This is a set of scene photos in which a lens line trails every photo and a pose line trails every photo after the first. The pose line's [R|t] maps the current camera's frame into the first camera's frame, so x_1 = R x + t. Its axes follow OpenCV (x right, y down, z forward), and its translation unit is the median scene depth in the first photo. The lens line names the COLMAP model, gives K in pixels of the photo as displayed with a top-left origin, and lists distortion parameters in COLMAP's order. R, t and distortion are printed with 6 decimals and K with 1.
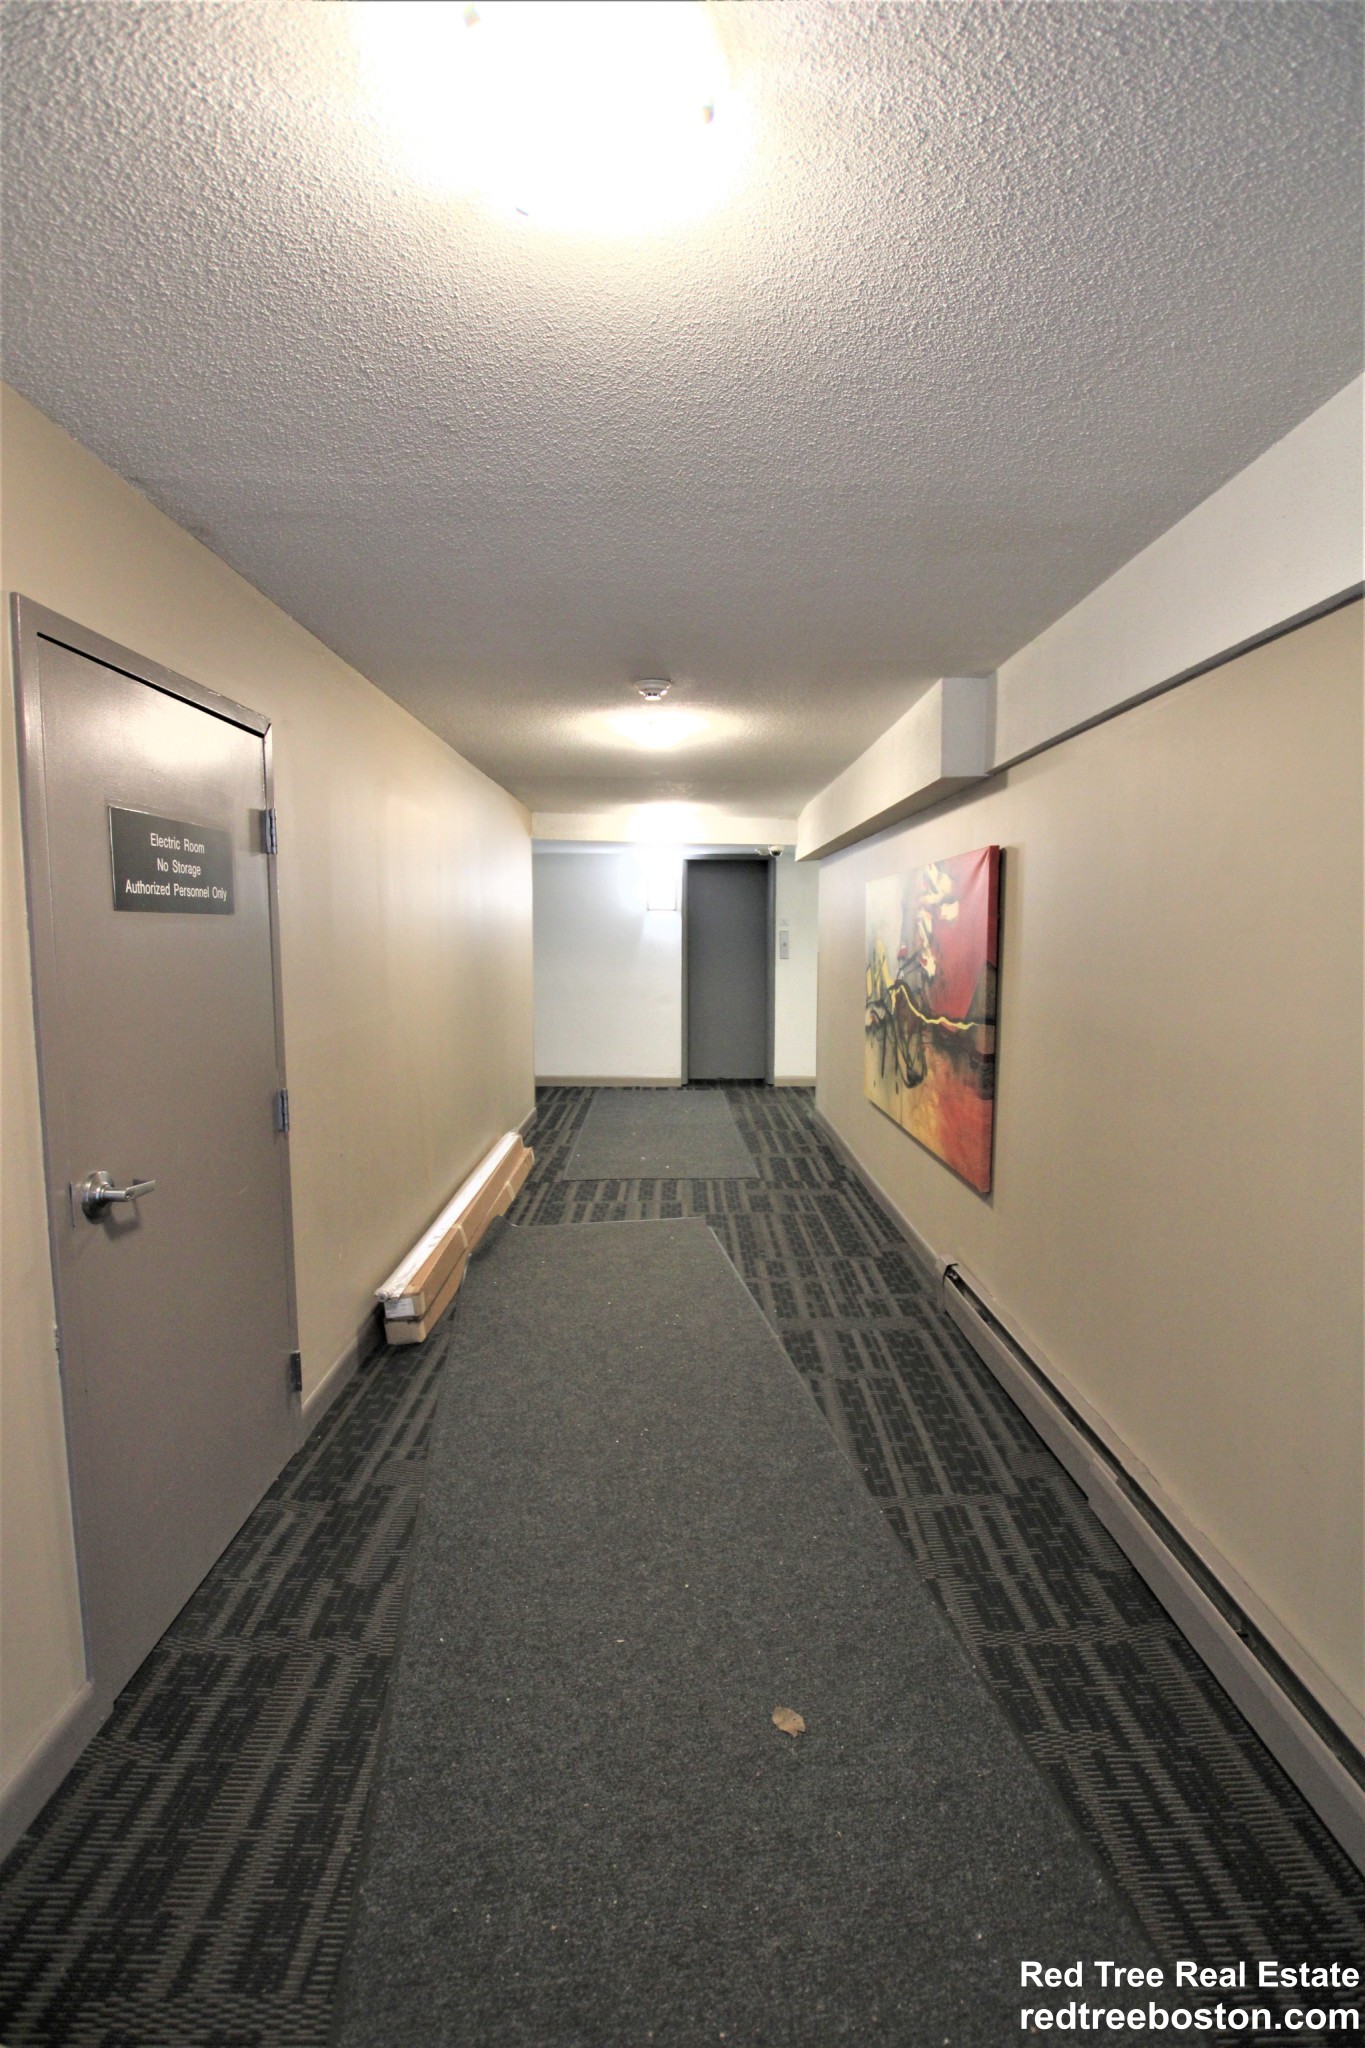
lens RADIAL K [[947.1, 0, 685.1], [0, 947.1, 1022.8], [0, 0, 1]] dist [-0.032154, 0.003731]
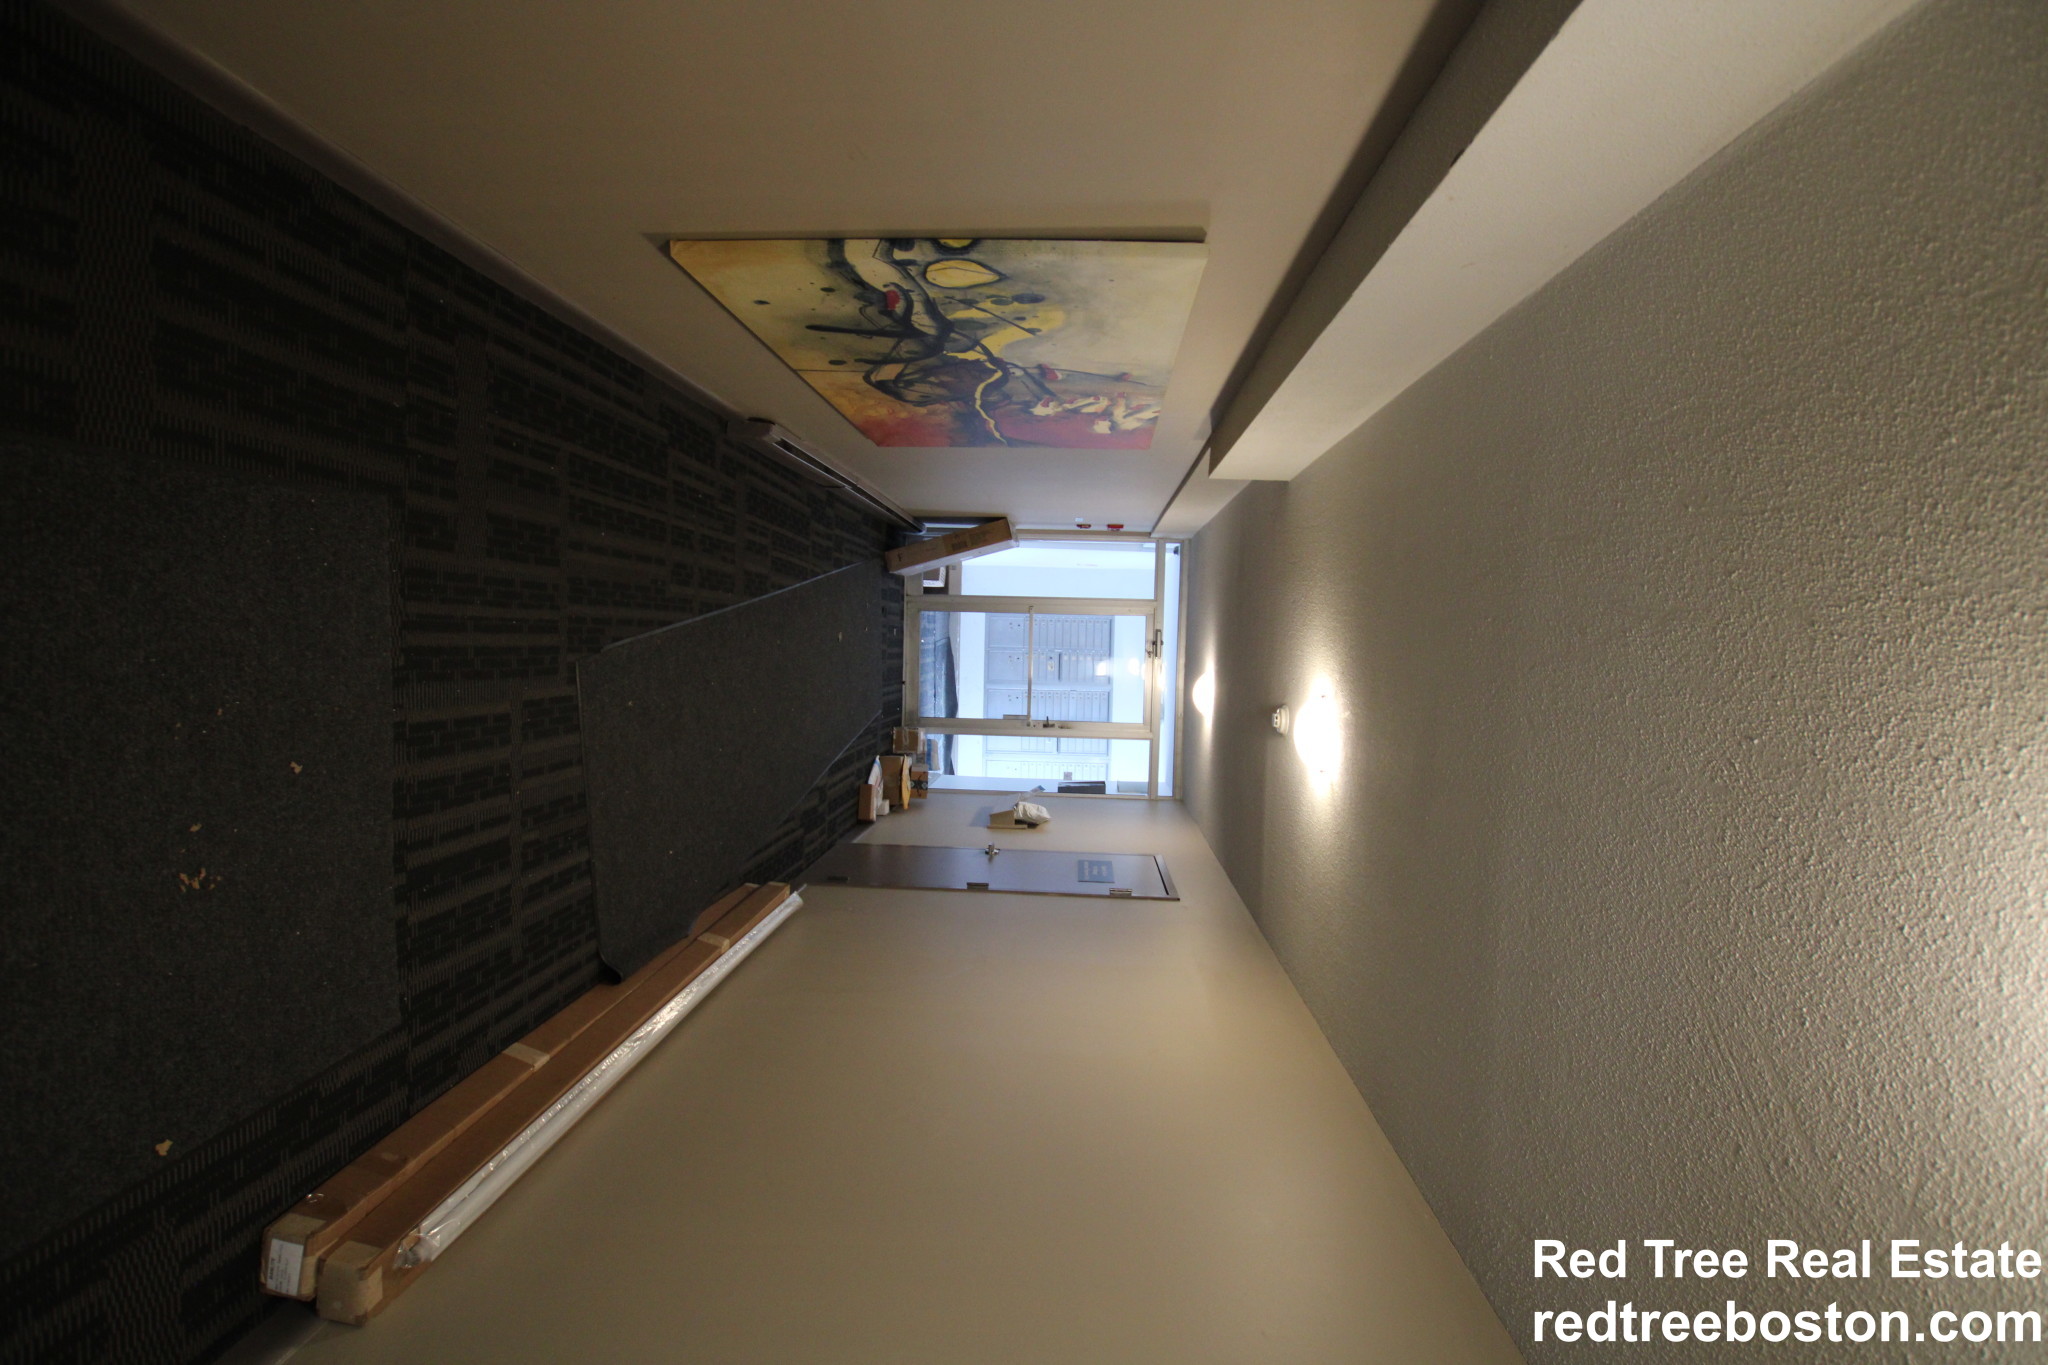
lens RADIAL K [[947.1, 0, 1023.2], [0, 947.1, 684.8], [0, 0, 1]] dist [-0.032154, 0.003731]
pose [[0.027975, -0.998862, -0.038631, 0.037034], [-0.987281, -0.033660, 0.155380, -0.173591], [-0.156503, 0.033793, -0.987099, 1.744508]]
